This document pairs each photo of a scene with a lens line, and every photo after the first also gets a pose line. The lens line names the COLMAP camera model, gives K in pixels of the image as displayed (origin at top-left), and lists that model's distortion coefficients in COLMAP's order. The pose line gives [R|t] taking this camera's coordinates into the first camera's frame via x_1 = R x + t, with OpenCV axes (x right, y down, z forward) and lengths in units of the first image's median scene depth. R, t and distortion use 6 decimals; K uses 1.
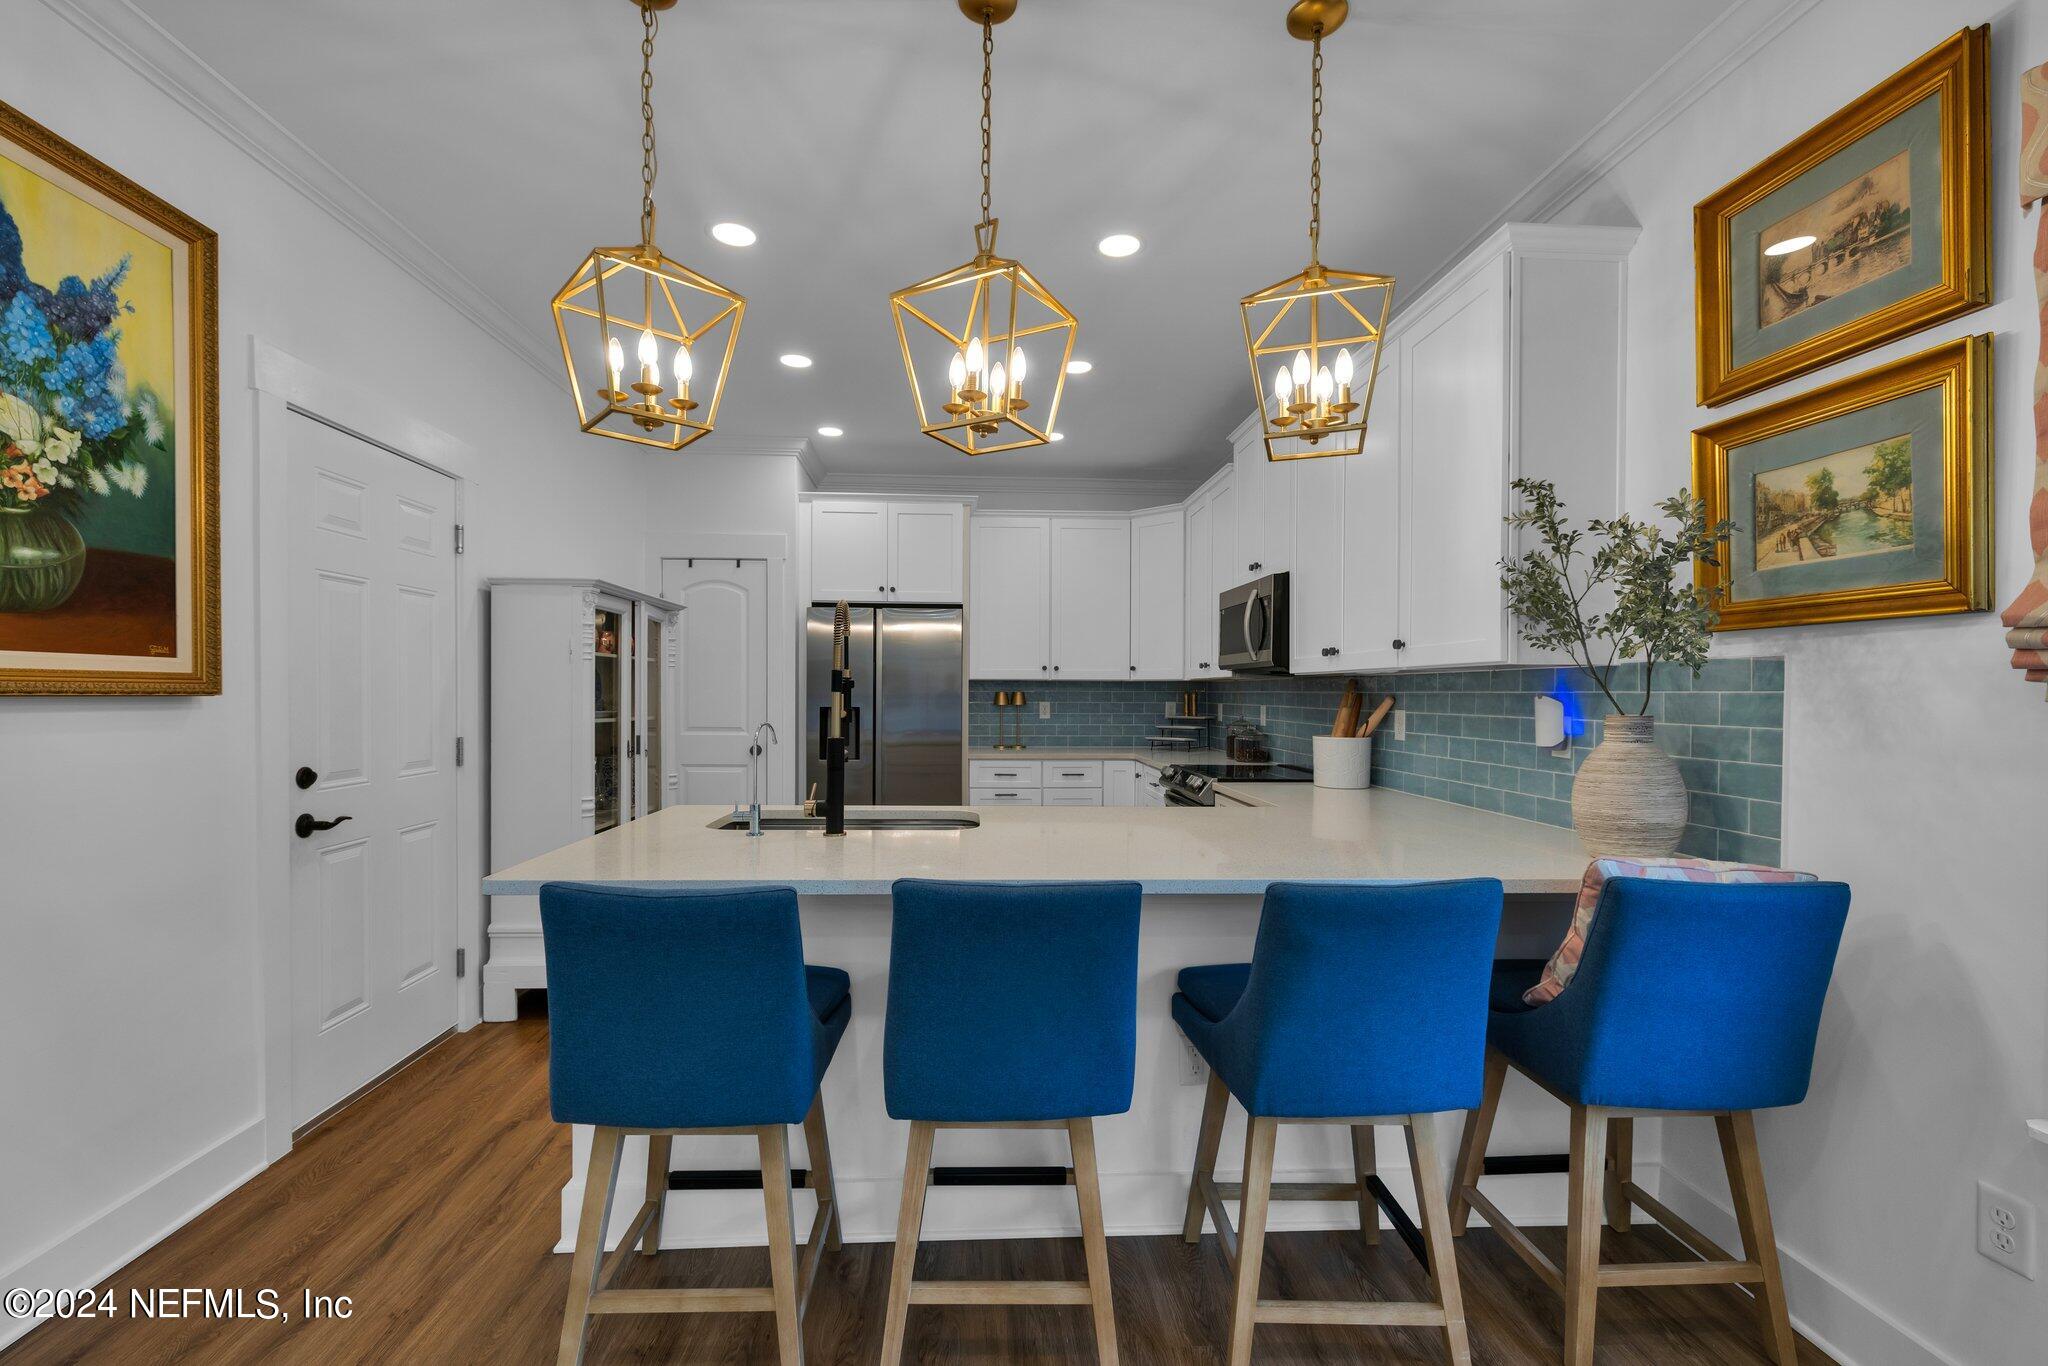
lens RADIAL K [[867.3, 0, 1013.5], [0, 867.3, 704.4], [0, 0, 1]] dist [-0.003216, 0.000757]
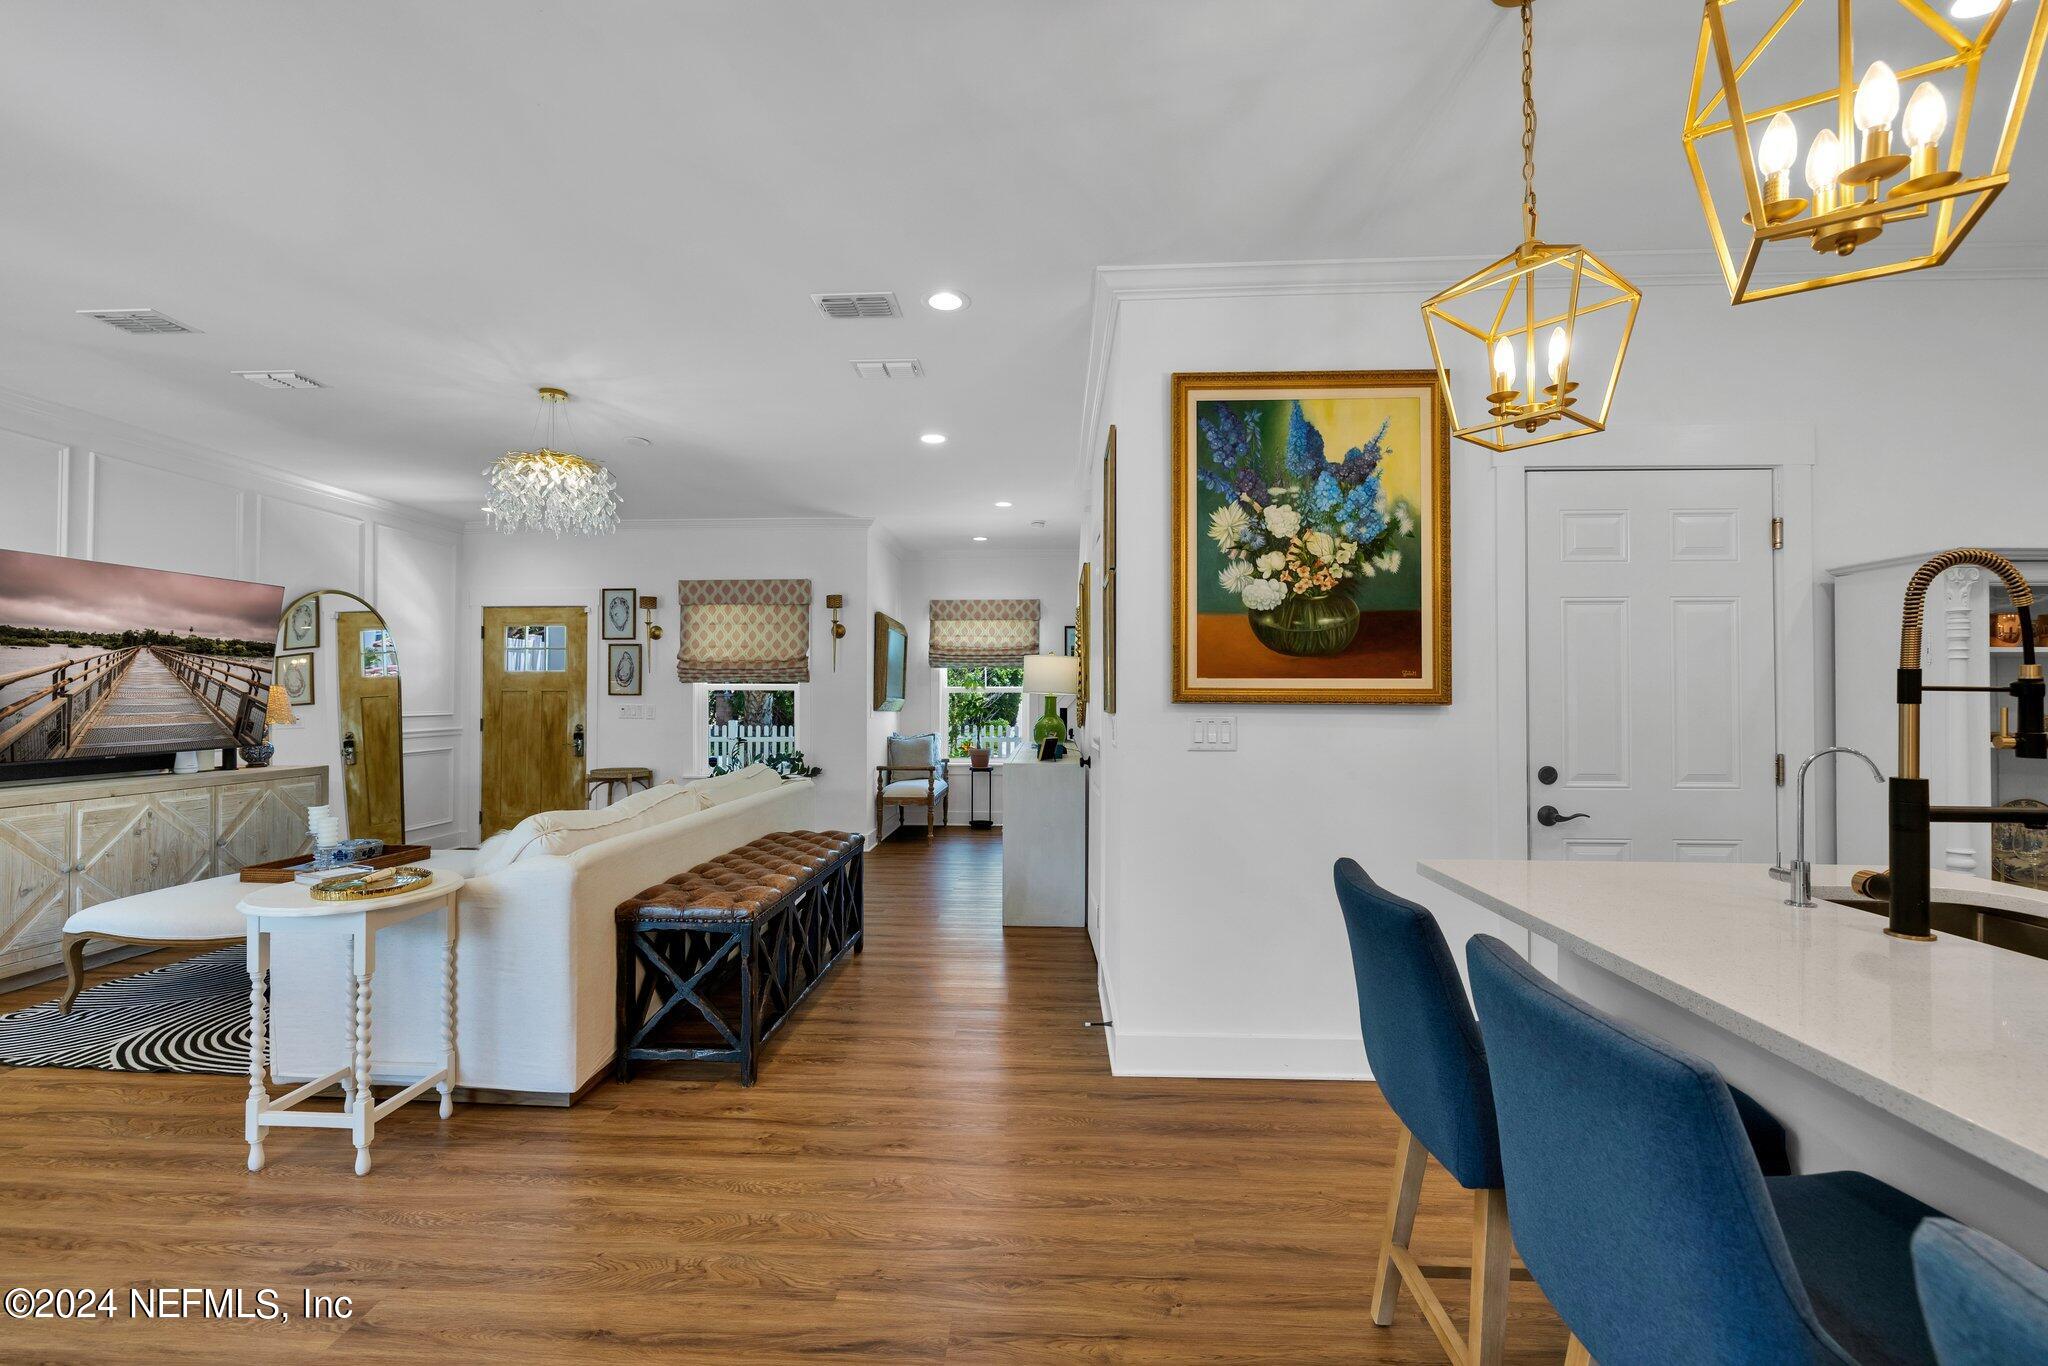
lens RADIAL K [[853.7, 0, 1010.6], [0, 853.7, 682.0], [0, 0, 1]] dist [-0.015704, 0.001814]
pose [[-0.114523, -0.022037, -0.993176, 0.498191], [-0.015700, 0.999669, -0.020371, -0.008441], [0.993297, 0.013260, -0.114831, 0.474295]]
